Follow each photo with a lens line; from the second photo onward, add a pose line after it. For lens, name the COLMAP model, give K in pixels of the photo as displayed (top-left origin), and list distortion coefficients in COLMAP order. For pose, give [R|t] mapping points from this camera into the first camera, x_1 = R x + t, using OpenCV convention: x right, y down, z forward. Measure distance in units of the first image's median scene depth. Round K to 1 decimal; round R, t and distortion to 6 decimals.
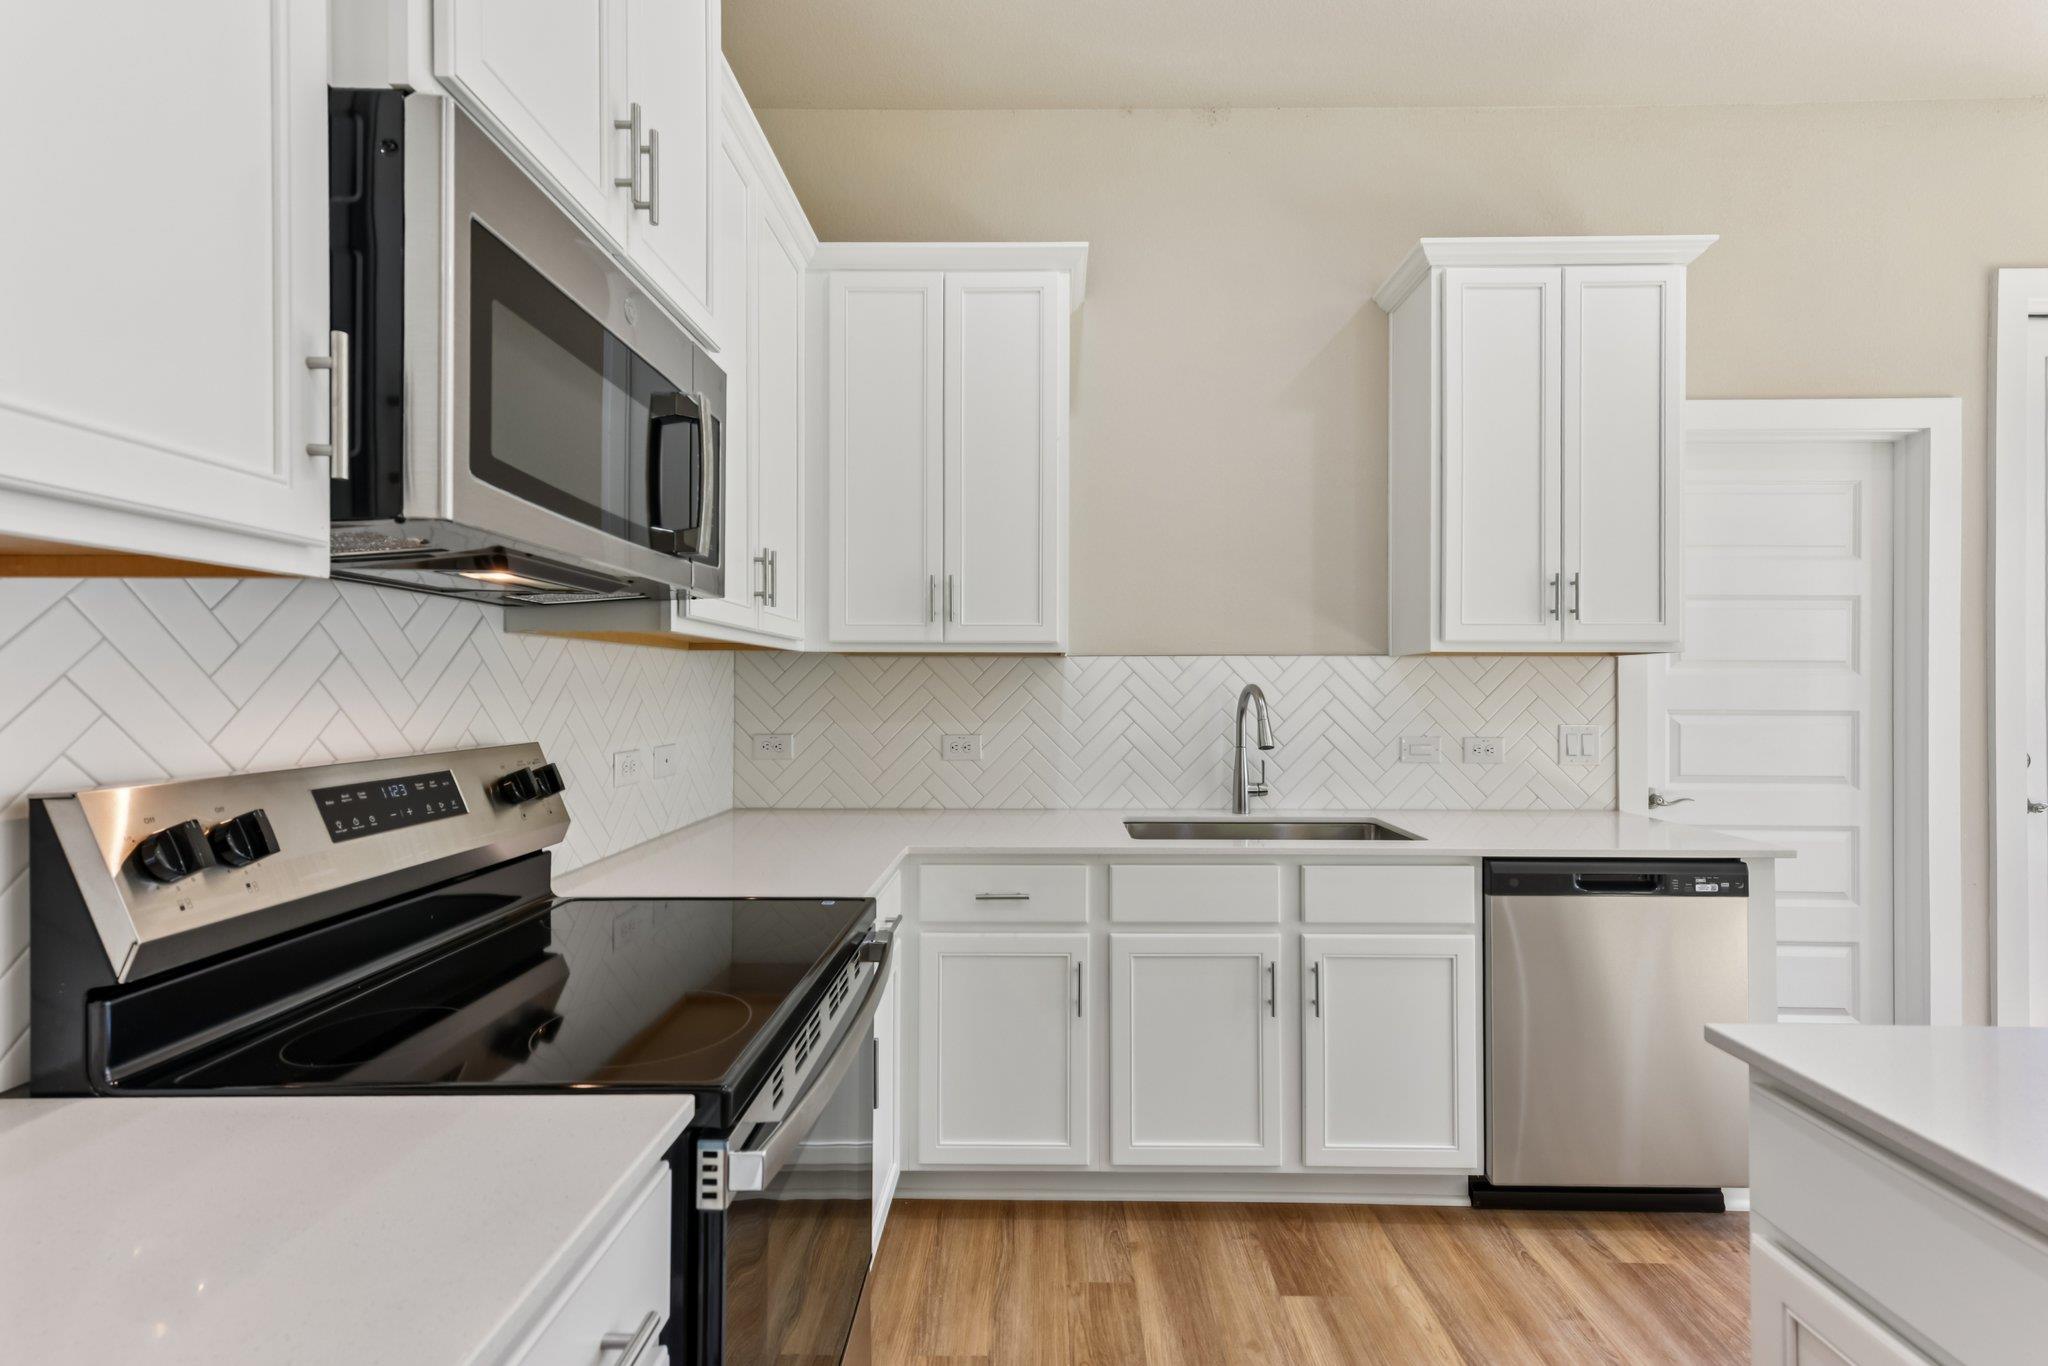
lens RADIAL K [[902.9, 0, 1024.0], [0, 902.9, 683.0], [0, 0, 1]] dist [0.000710, 0.000025]
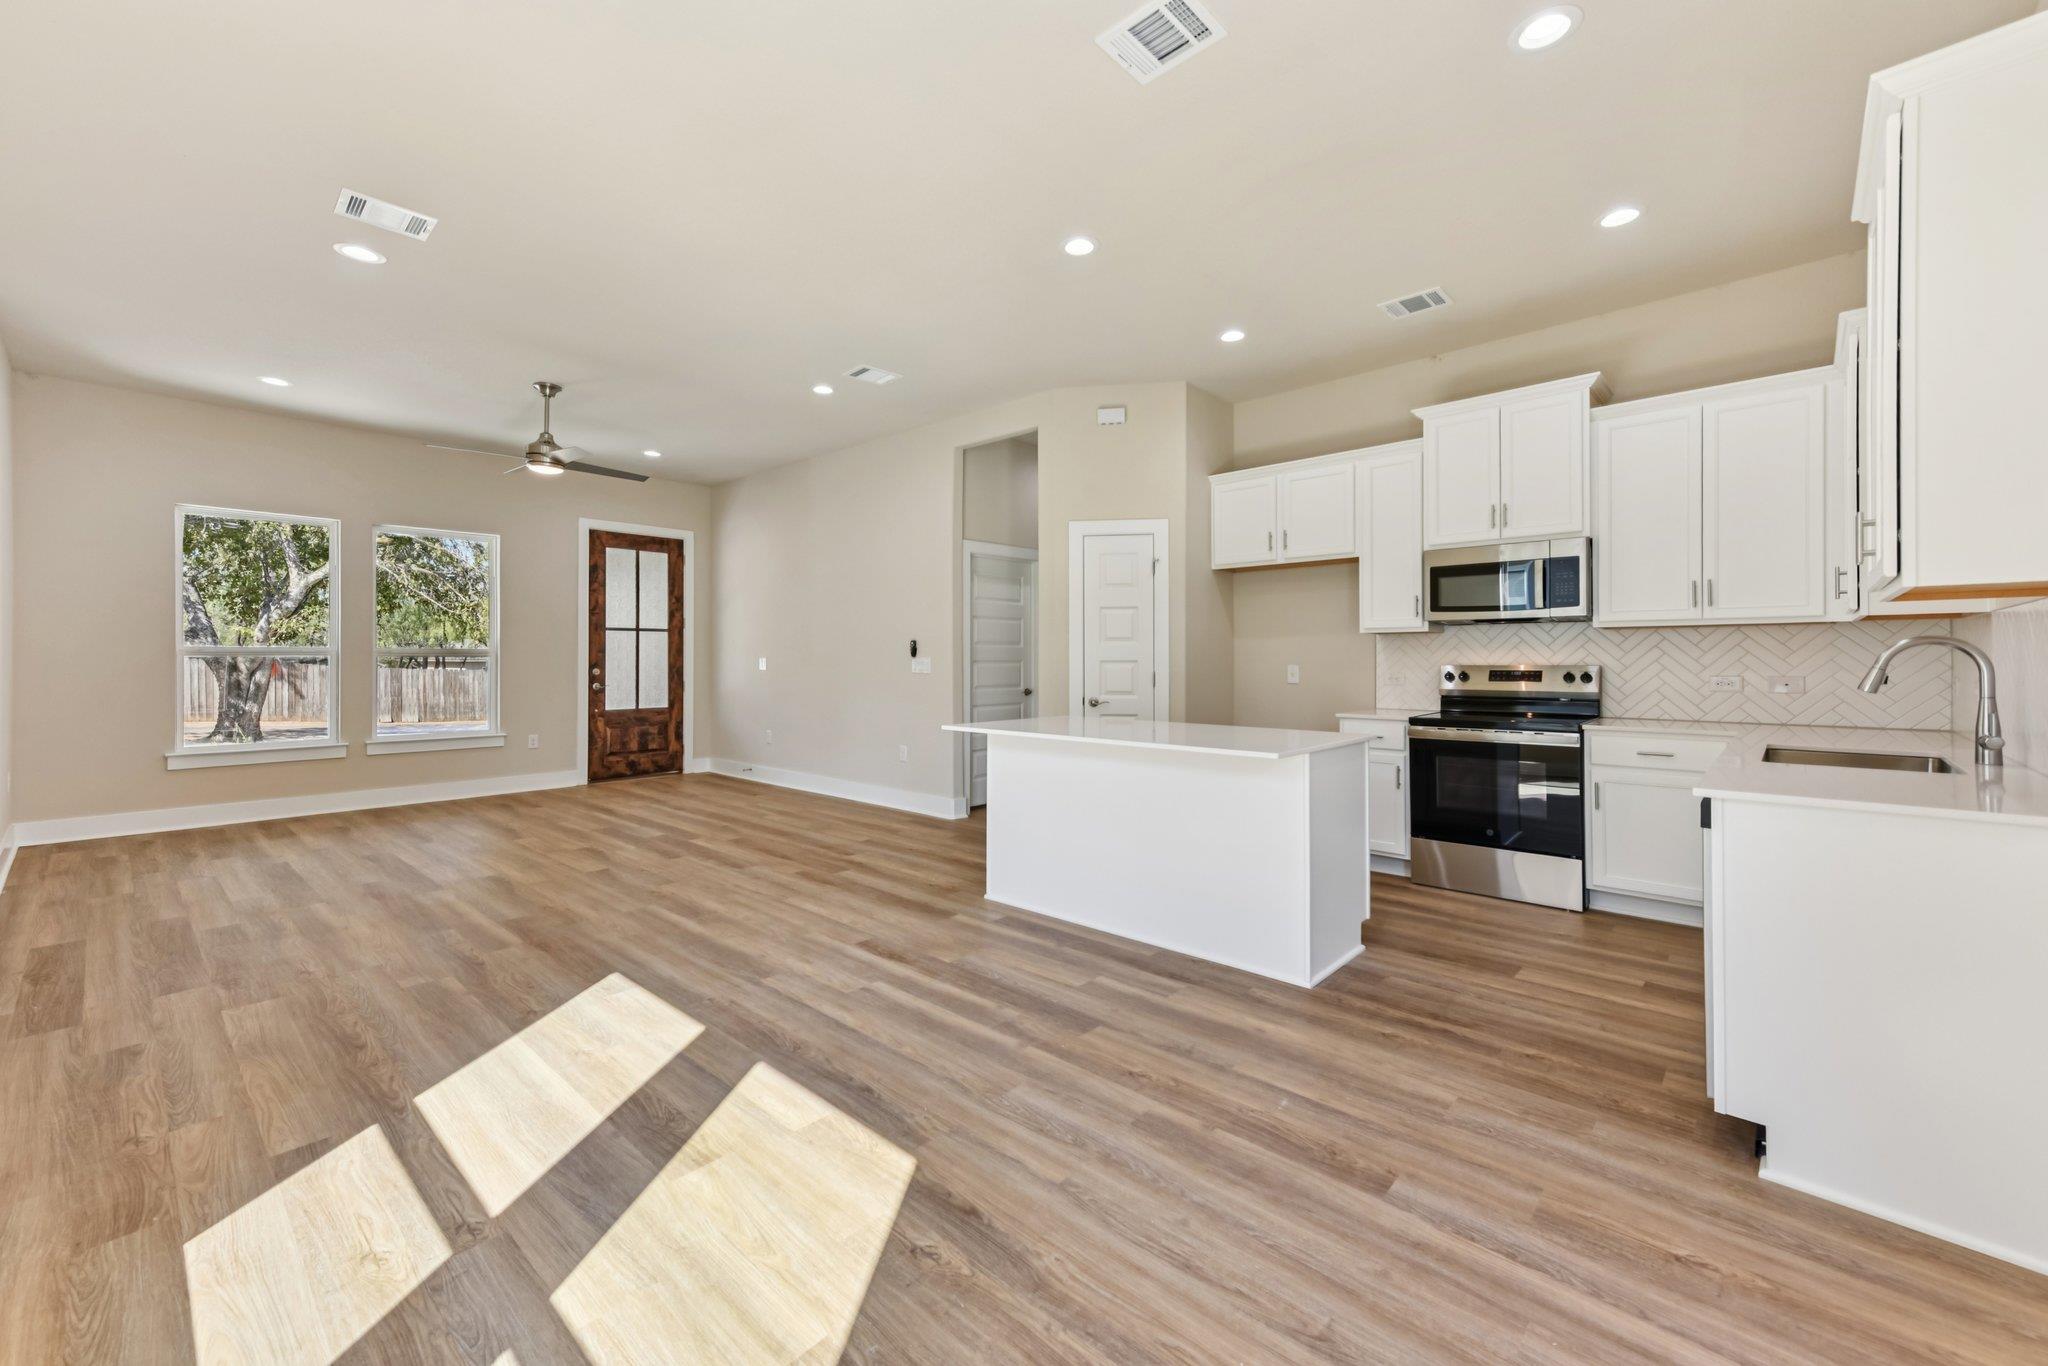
lens RADIAL K [[835.1, 0, 1026.9], [0, 835.1, 651.5], [0, 0, 1]] dist [0.017091, 0.000185]
pose [[-0.660868, -0.006223, -0.750477, 3.073468], [0.007041, 0.999870, -0.014491, 0.050725], [0.750469, -0.014861, -0.660738, 1.561298]]
